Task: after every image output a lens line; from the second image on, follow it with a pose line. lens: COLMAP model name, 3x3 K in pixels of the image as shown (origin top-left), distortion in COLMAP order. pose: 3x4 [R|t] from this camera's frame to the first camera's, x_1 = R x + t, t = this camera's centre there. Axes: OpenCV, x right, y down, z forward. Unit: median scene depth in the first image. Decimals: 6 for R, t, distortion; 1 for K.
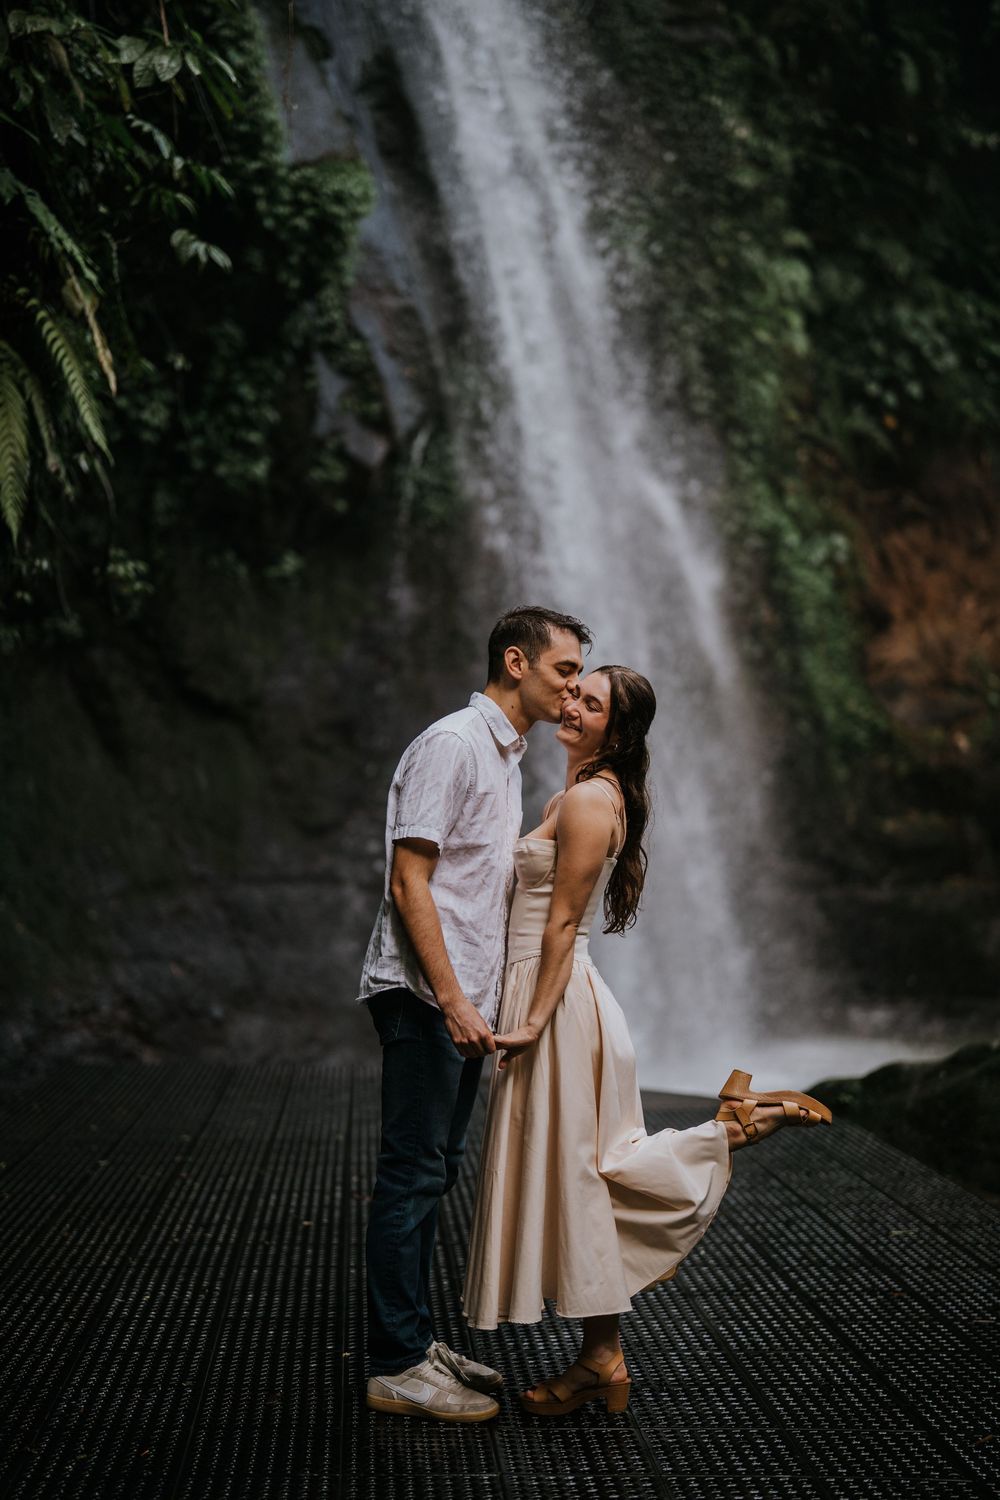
lens RADIAL K [[2077.9, 0, 489.7], [0, 2077.9, 749.4], [0, 0, 1]] dist [-0.182257, 1.124947]
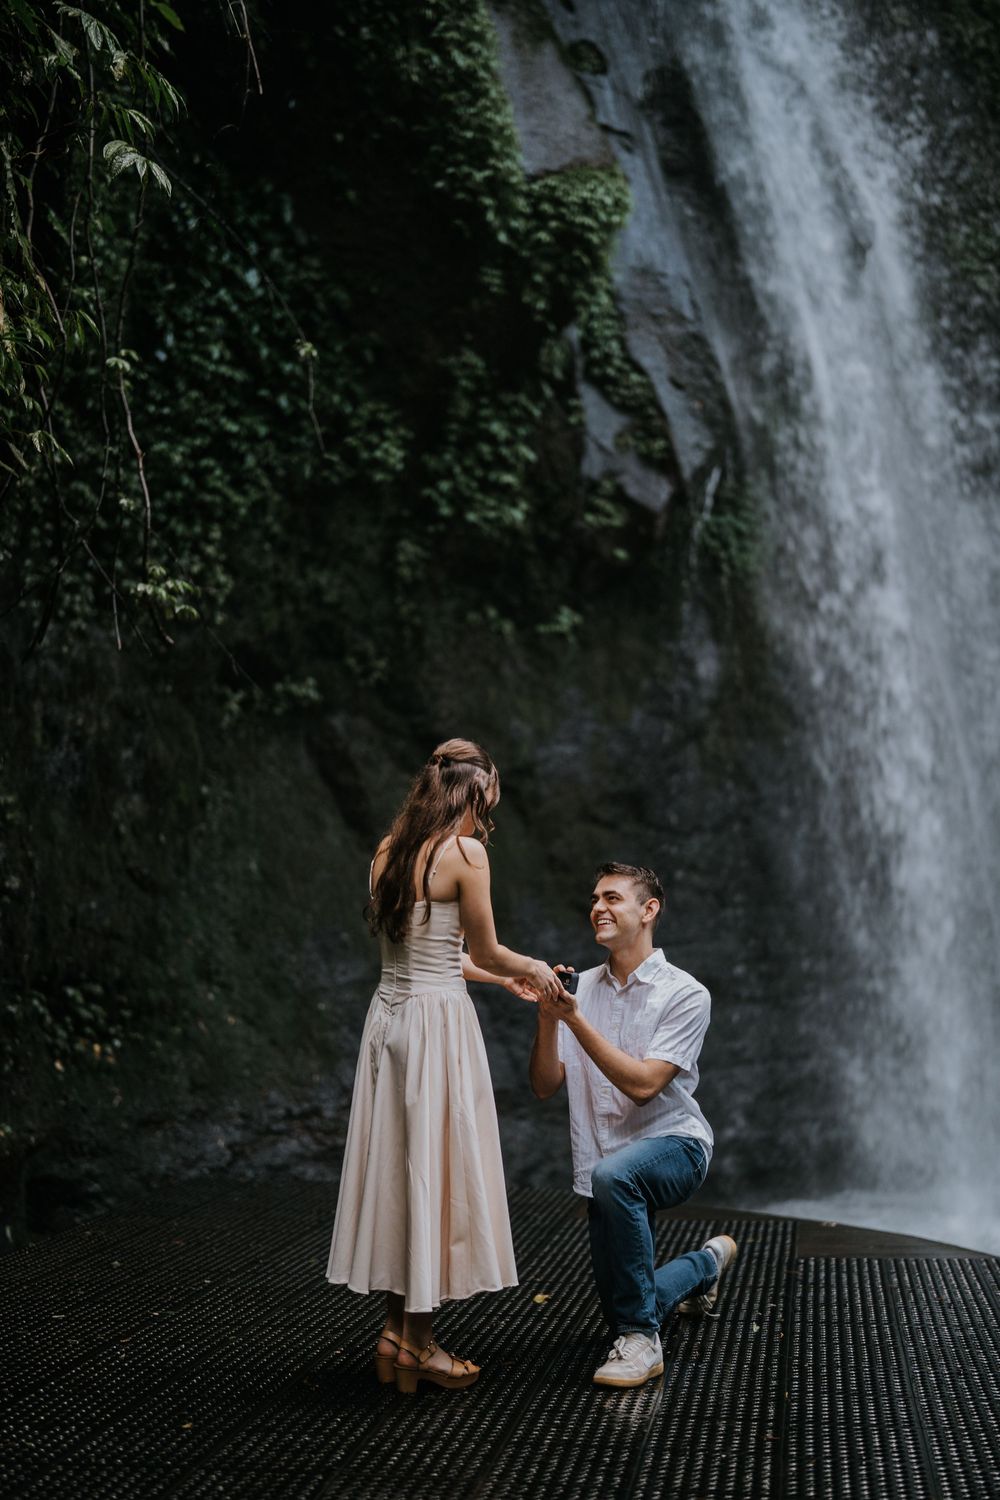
lens RADIAL K [[2077.9, 0, 489.7], [0, 2077.9, 749.4], [0, 0, 1]] dist [-0.182257, 1.124947]
pose [[0.976222, -0.022398, -0.215612, 0.073504], [0.012490, 0.998807, -0.047205, 0.010641], [0.216412, 0.043390, 0.975337, 0.121654]]
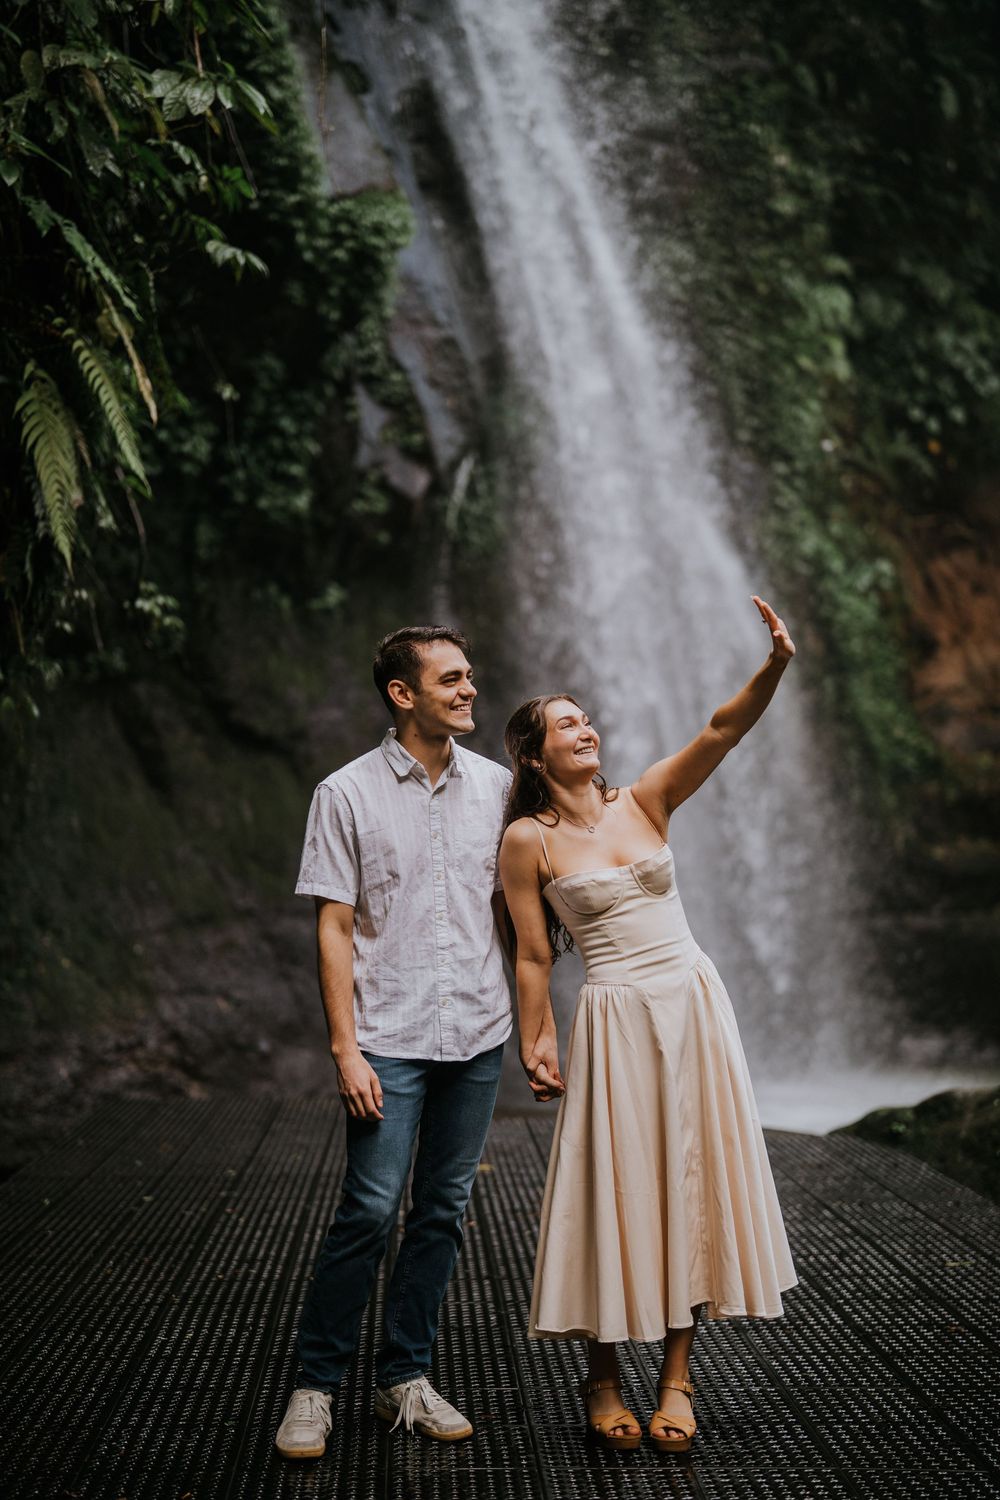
lens RADIAL K [[2075.6, 0, 498.0], [0, 2075.6, 754.3], [0, 0, 1]] dist [-0.179553, 1.085105]
pose [[0.999761, -0.011289, -0.018701, 0.000882], [0.011039, 0.999849, -0.013408, 0.001033], [0.018850, 0.013198, 0.999735, 0.005129]]
